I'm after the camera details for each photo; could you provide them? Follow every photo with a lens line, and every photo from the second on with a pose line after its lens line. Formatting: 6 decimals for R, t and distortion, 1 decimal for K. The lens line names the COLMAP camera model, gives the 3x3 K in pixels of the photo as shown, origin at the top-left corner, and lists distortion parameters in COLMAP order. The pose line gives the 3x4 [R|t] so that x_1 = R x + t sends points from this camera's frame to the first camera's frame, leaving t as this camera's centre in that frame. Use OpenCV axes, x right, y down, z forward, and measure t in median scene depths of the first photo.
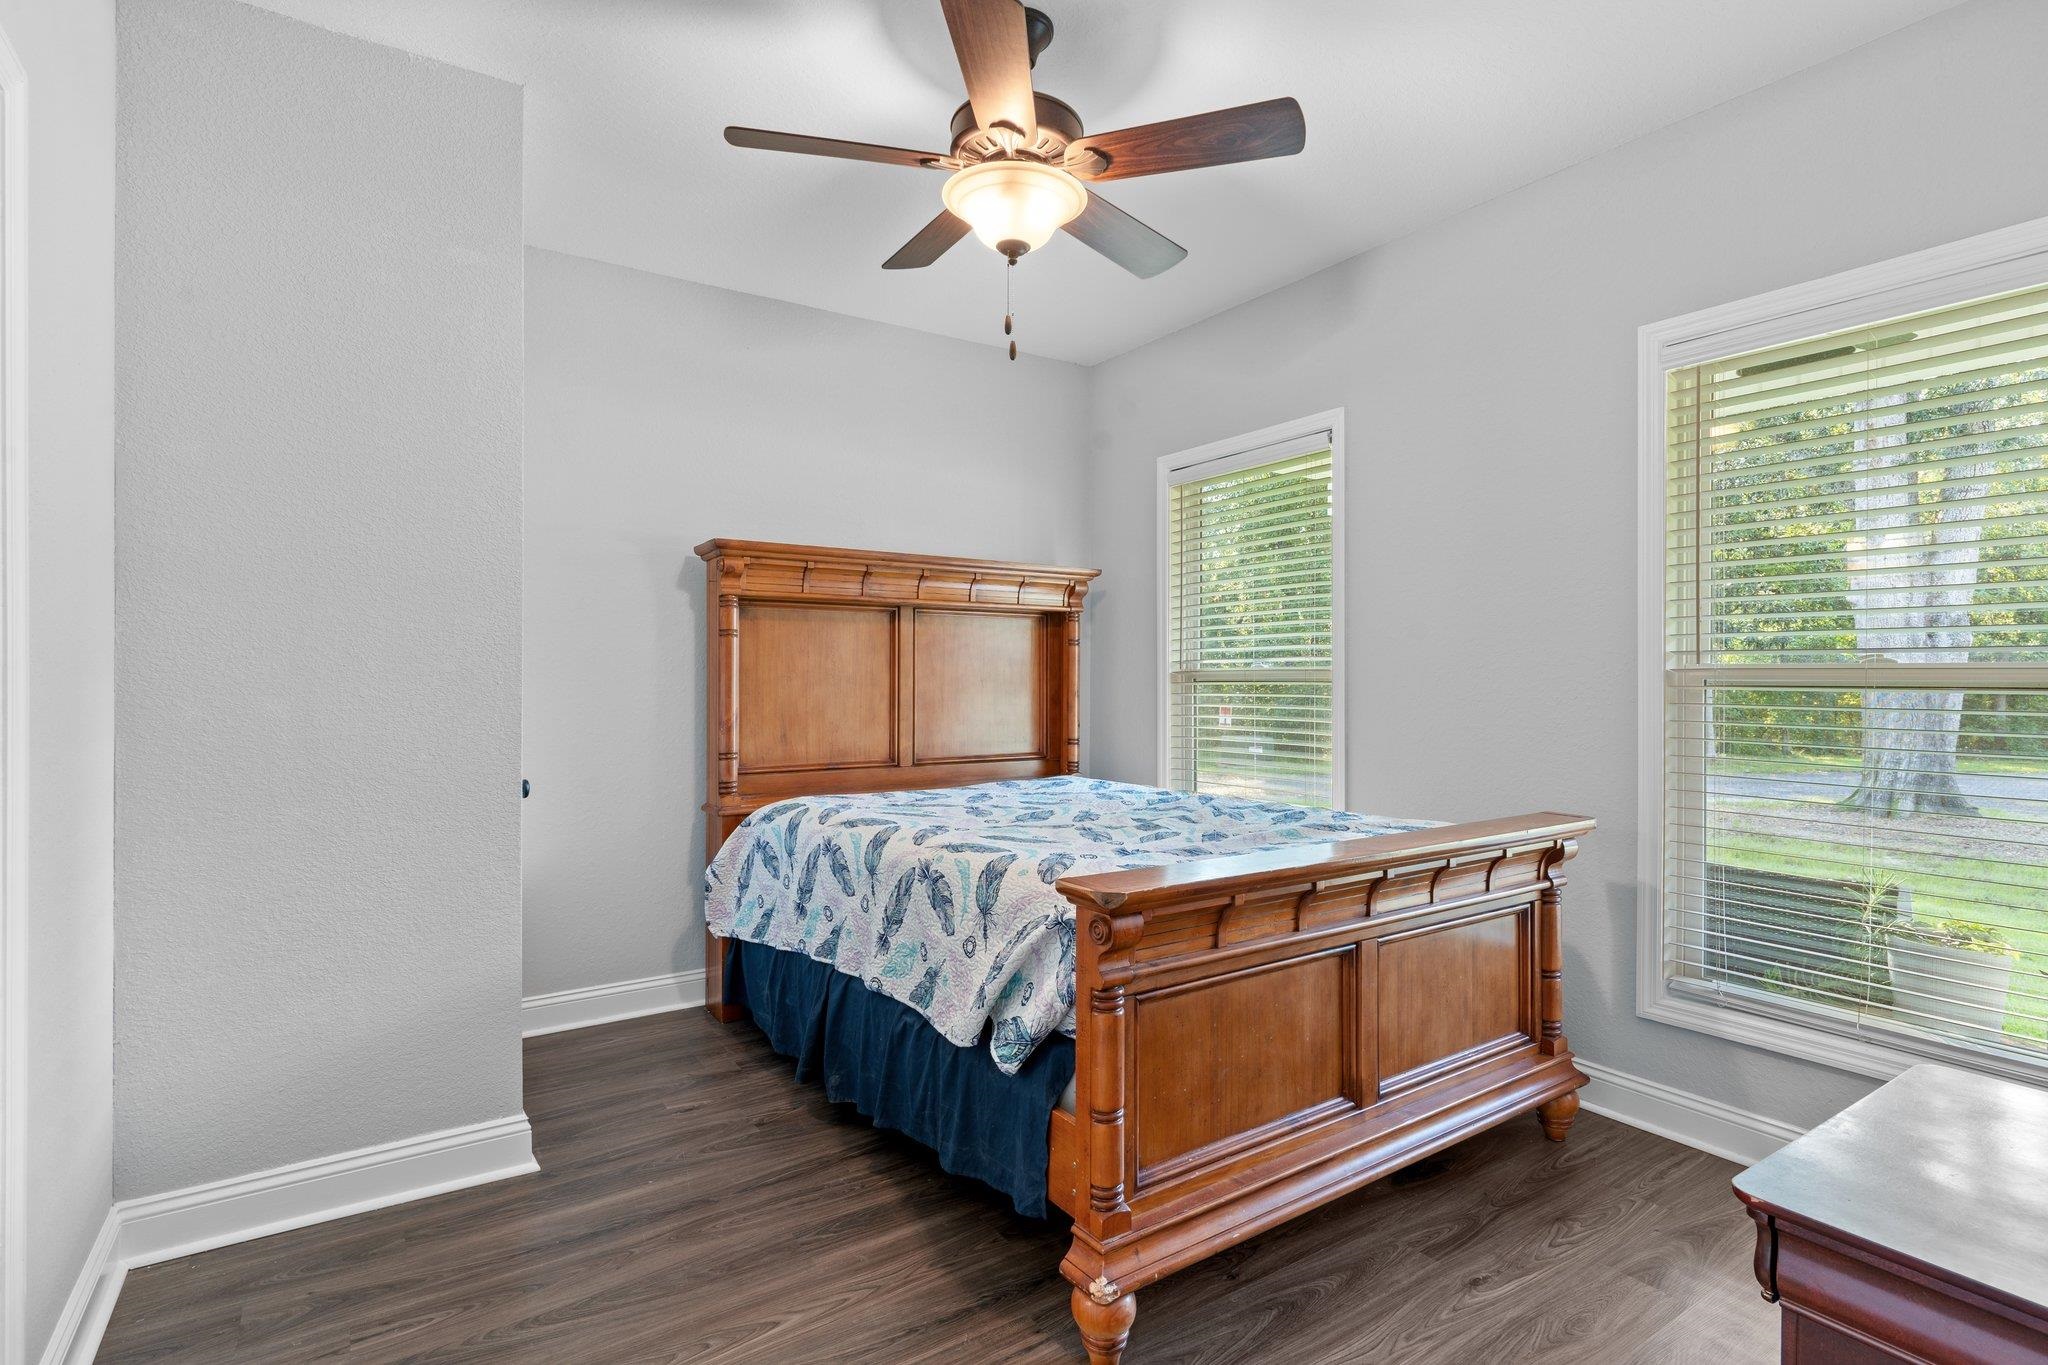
lens RADIAL K [[973.0, 0, 1024.0], [0, 973.0, 682.5], [0, 0, 1]] dist [0.001719, 0.000194]
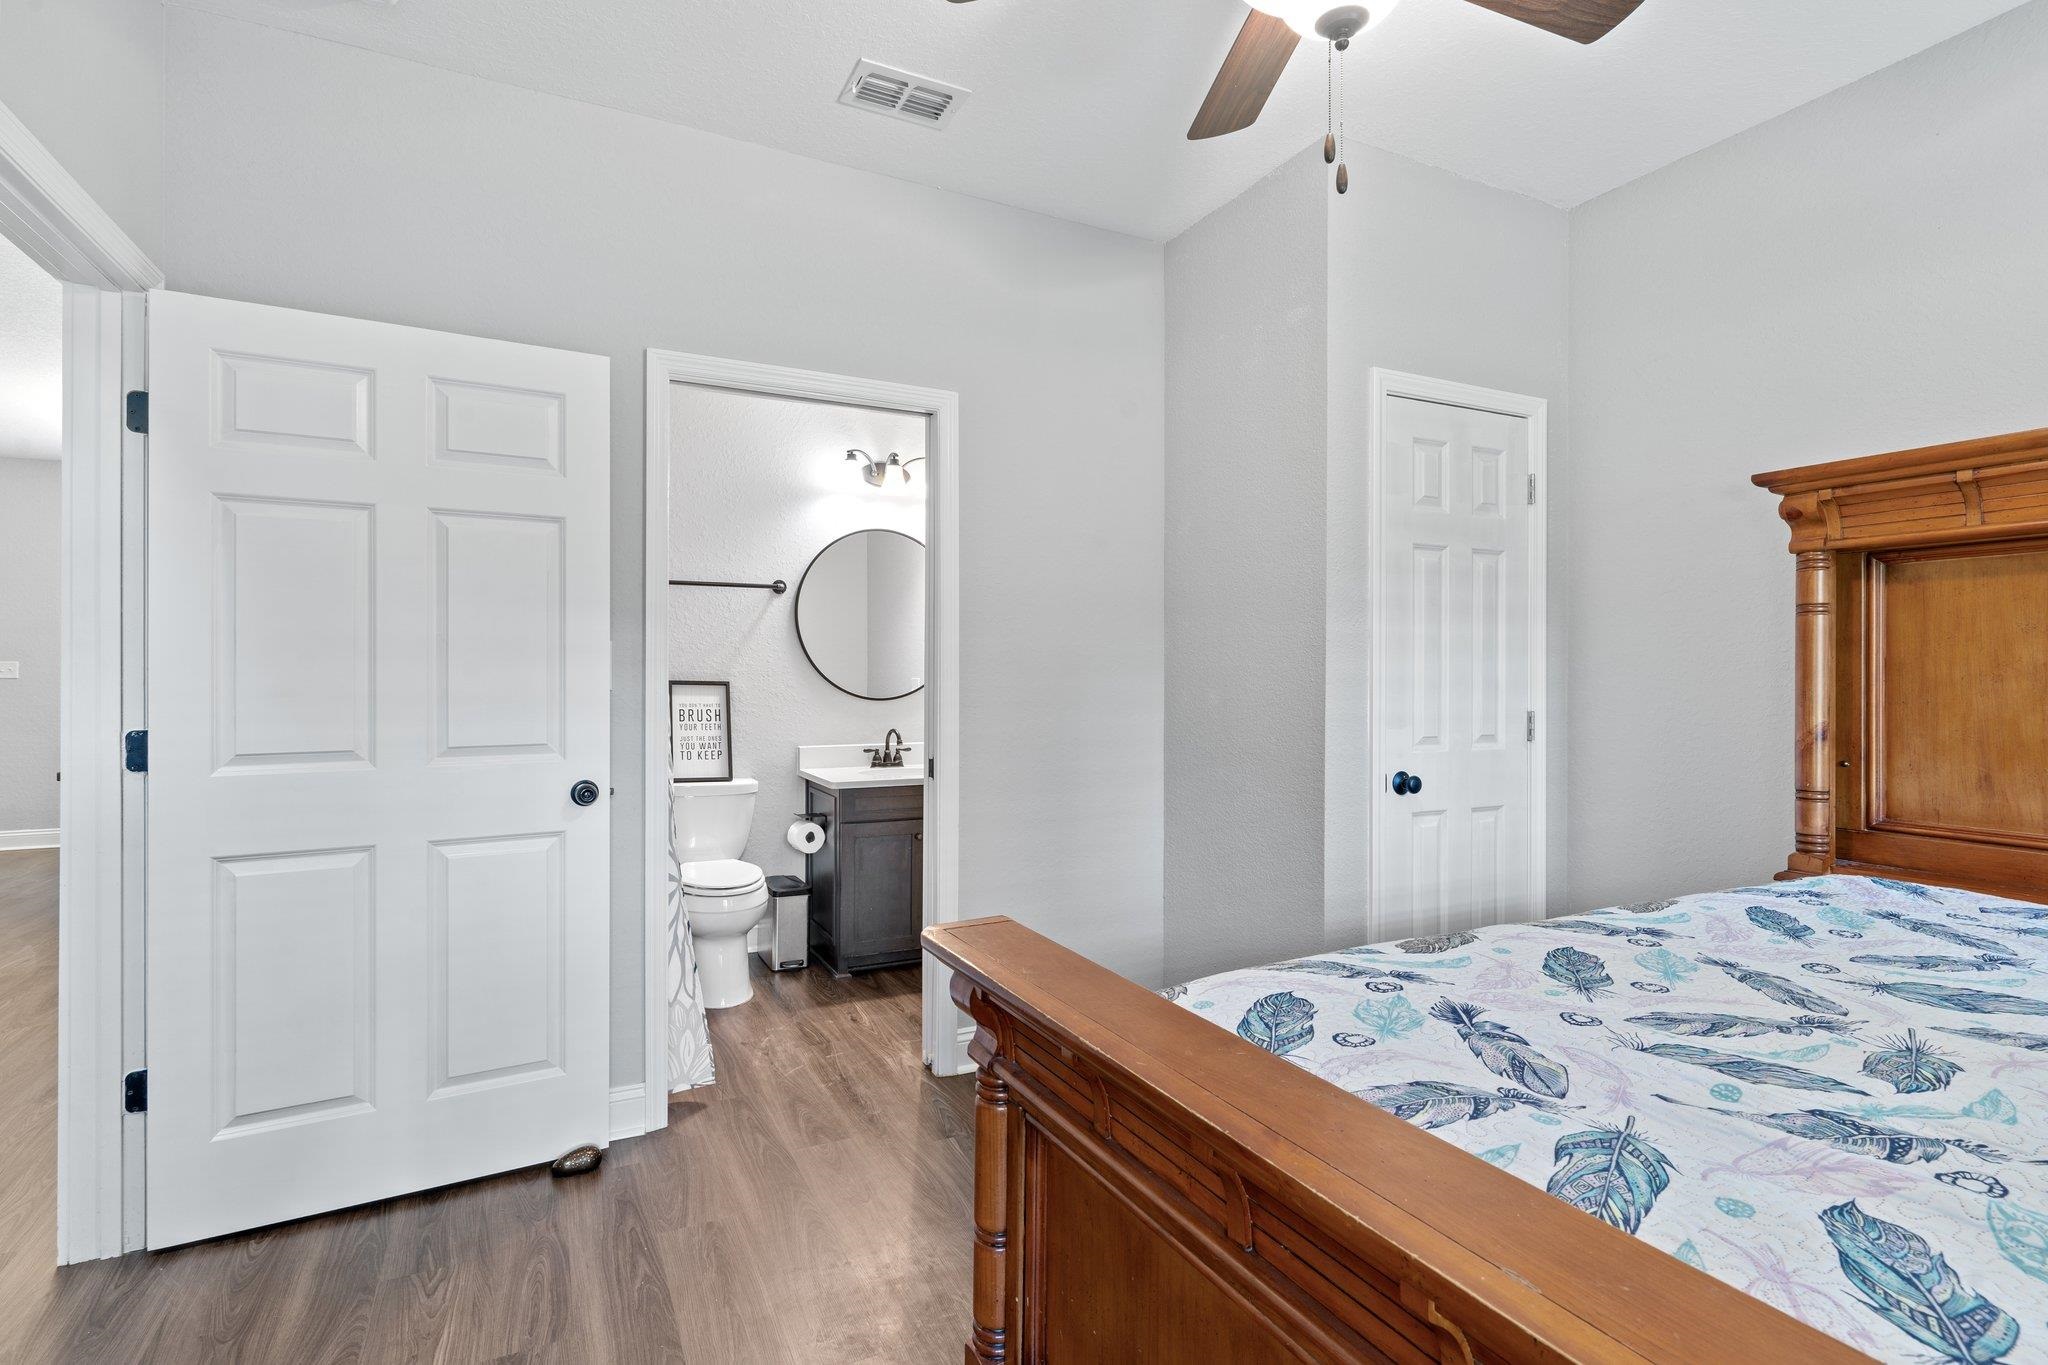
lens RADIAL K [[973.0, 0, 1024.0], [0, 973.0, 682.5], [0, 0, 1]] dist [0.001719, 0.000194]
pose [[-0.123159, 0.003570, -0.992381, 0.410817], [-0.001585, 0.999992, 0.003794, -0.002933], [0.992386, 0.002040, -0.123152, 0.535453]]
